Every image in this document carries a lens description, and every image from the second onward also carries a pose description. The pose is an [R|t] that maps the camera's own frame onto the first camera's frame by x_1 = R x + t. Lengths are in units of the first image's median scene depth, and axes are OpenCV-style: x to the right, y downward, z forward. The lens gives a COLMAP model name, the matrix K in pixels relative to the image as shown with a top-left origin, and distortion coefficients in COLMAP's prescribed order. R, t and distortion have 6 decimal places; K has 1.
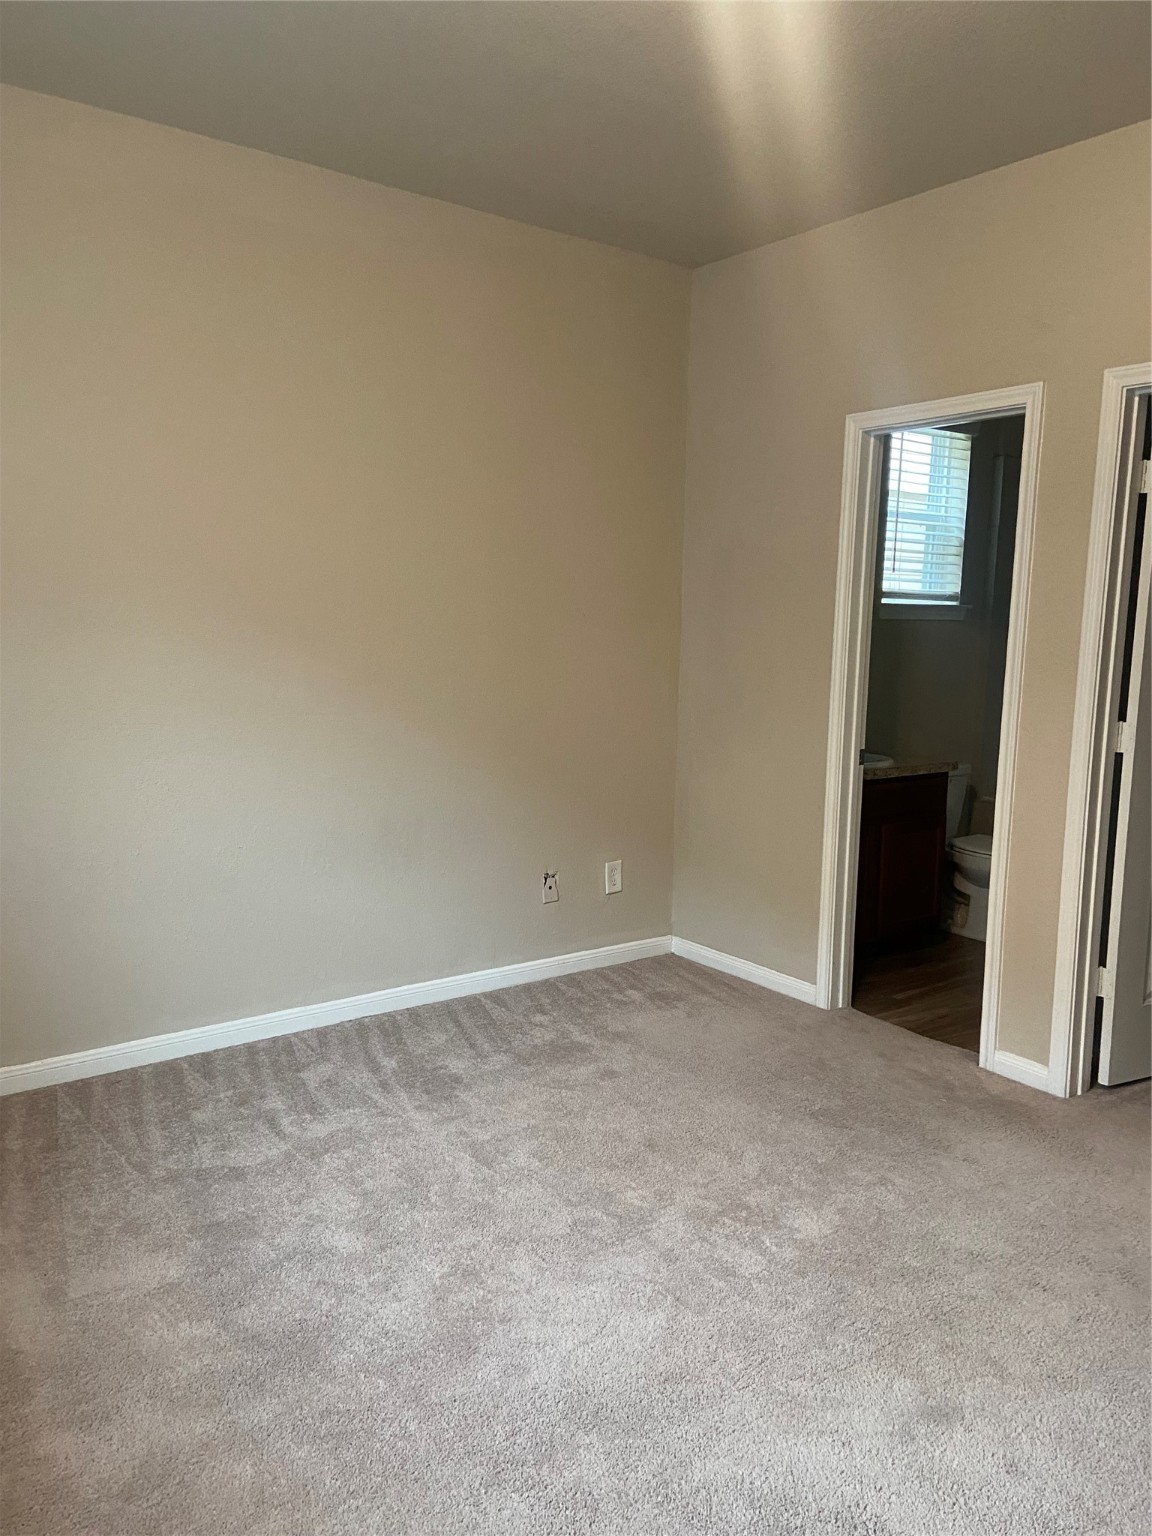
lens RADIAL K [[1166.9, 0, 581.3], [0, 1166.9, 767.8], [0, 0, 1]] dist [0.090286, -0.100003]
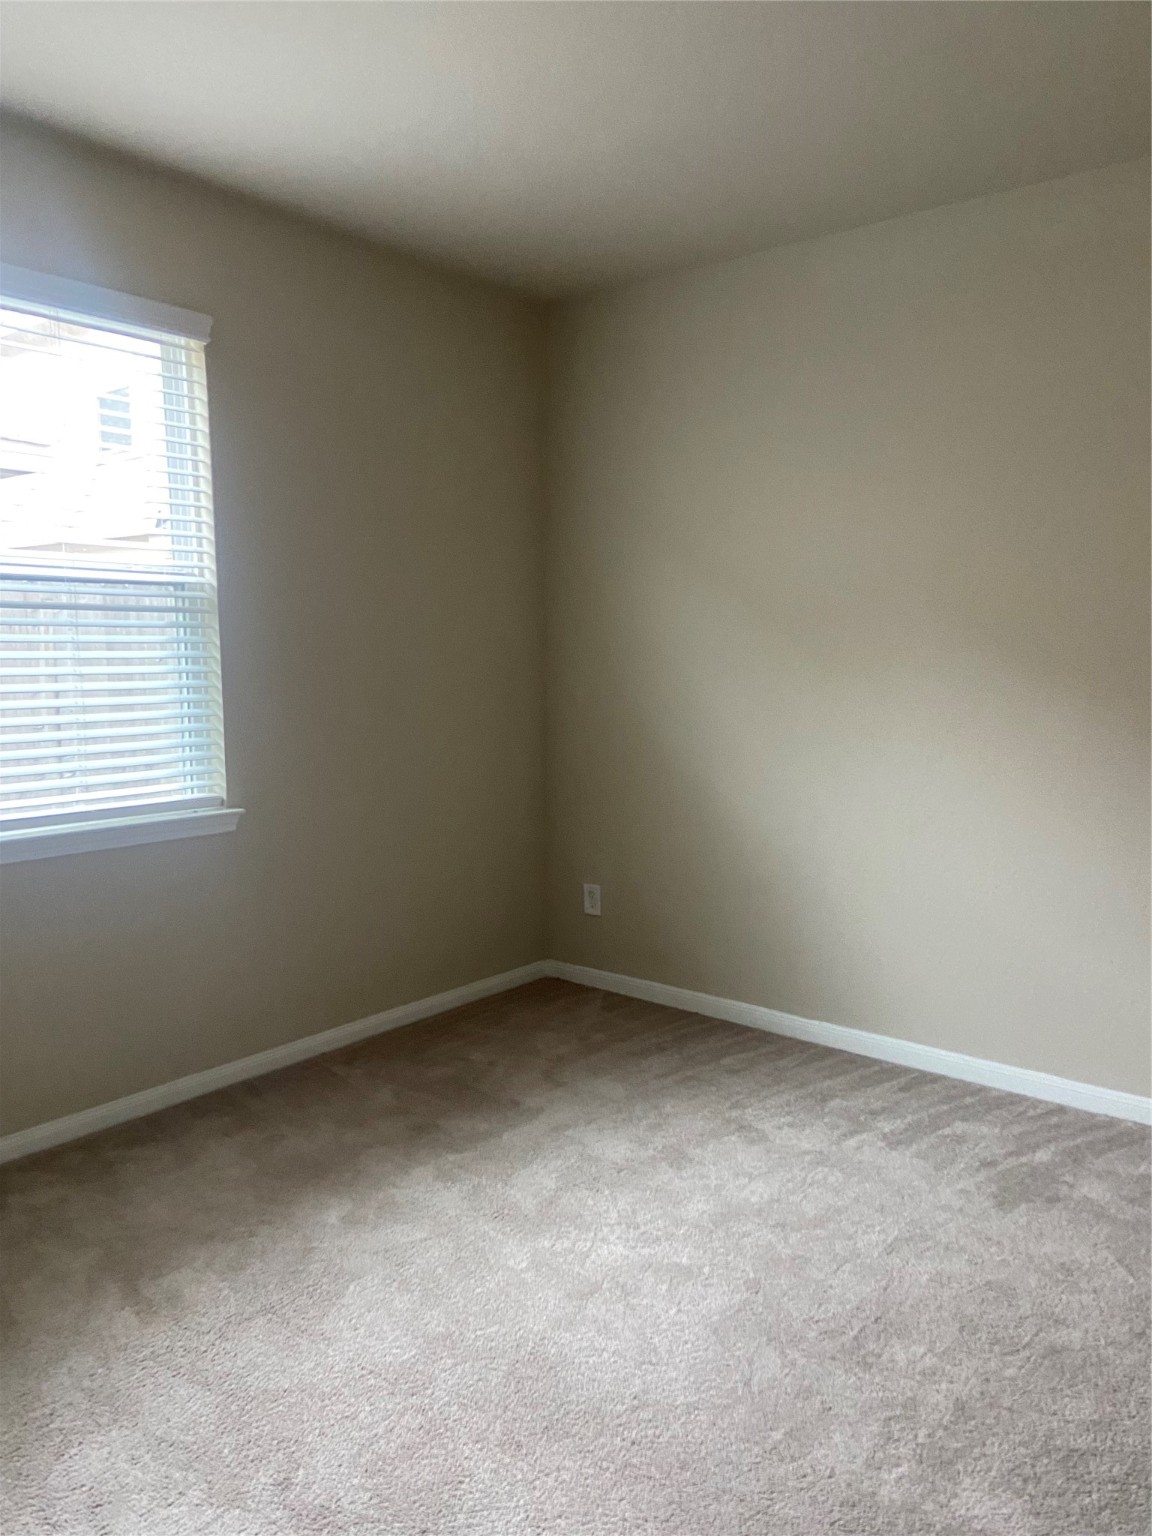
lens RADIAL K [[1166.9, 0, 581.6], [0, 1166.9, 768.9], [0, 0, 1]] dist [0.090286, -0.100003]
pose [[0.234103, 0.087281, -0.968286, 0.702563], [-0.123689, 0.990543, 0.059383, -0.057180], [0.964311, 0.105865, 0.242685, 0.492436]]
